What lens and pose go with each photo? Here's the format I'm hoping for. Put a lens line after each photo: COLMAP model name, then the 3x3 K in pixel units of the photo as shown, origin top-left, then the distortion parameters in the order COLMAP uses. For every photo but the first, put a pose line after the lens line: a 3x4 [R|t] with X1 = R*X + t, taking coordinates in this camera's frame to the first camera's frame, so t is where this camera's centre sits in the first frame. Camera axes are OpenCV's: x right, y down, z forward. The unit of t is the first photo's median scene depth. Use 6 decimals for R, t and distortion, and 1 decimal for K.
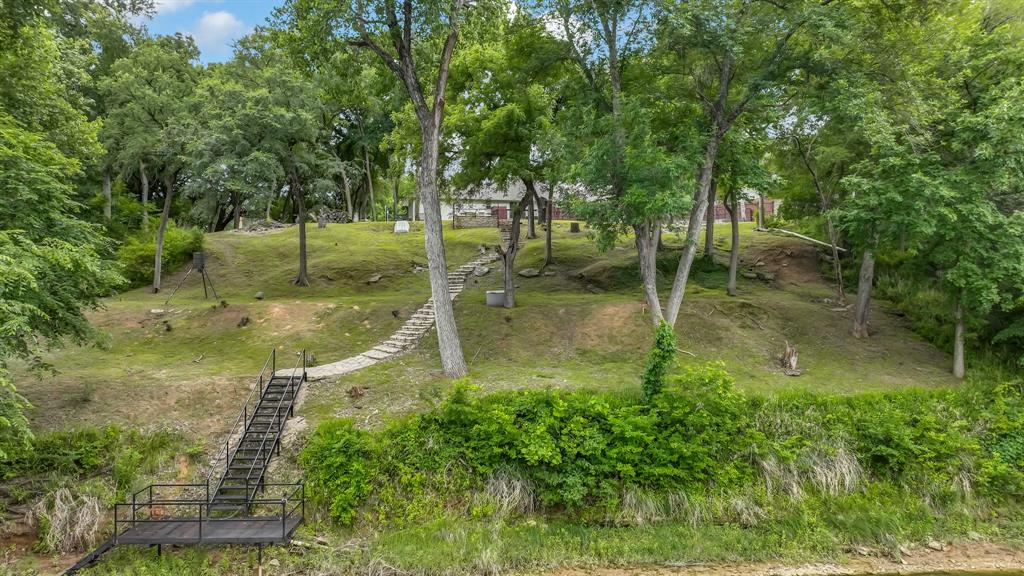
lens RADIAL K [[709.3, 0, 510.8], [0, 709.3, 287.8], [0, 0, 1]] dist [0.004892, 0.001304]
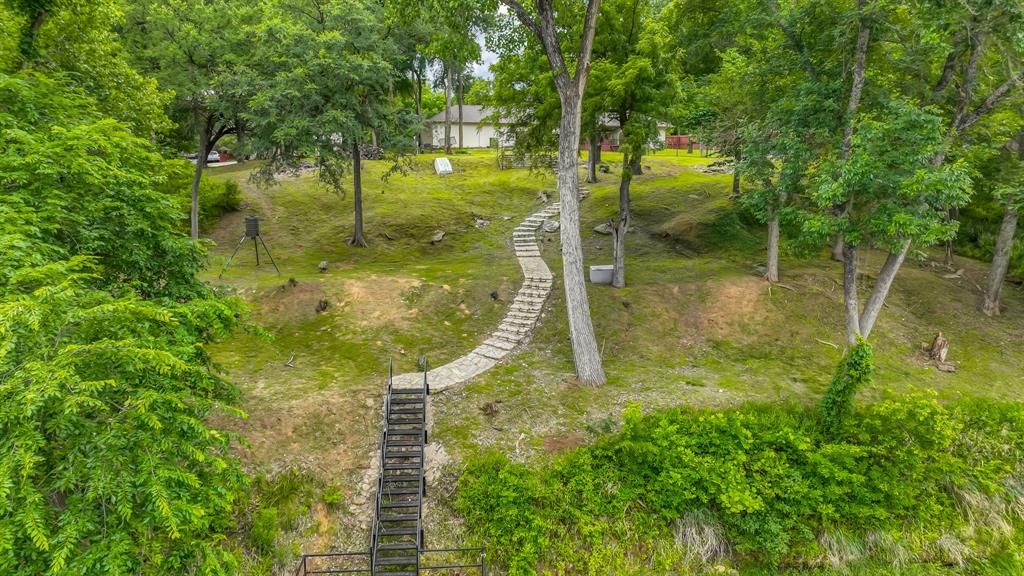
lens RADIAL K [[709.3, 0, 513.1], [0, 709.3, 287.6], [0, 0, 1]] dist [0.004892, 0.001304]
pose [[0.998482, -0.008278, 0.054462, -0.203920], [0.000318, 0.989497, 0.144554, -0.111252], [-0.055087, -0.144318, 0.987997, 0.128956]]
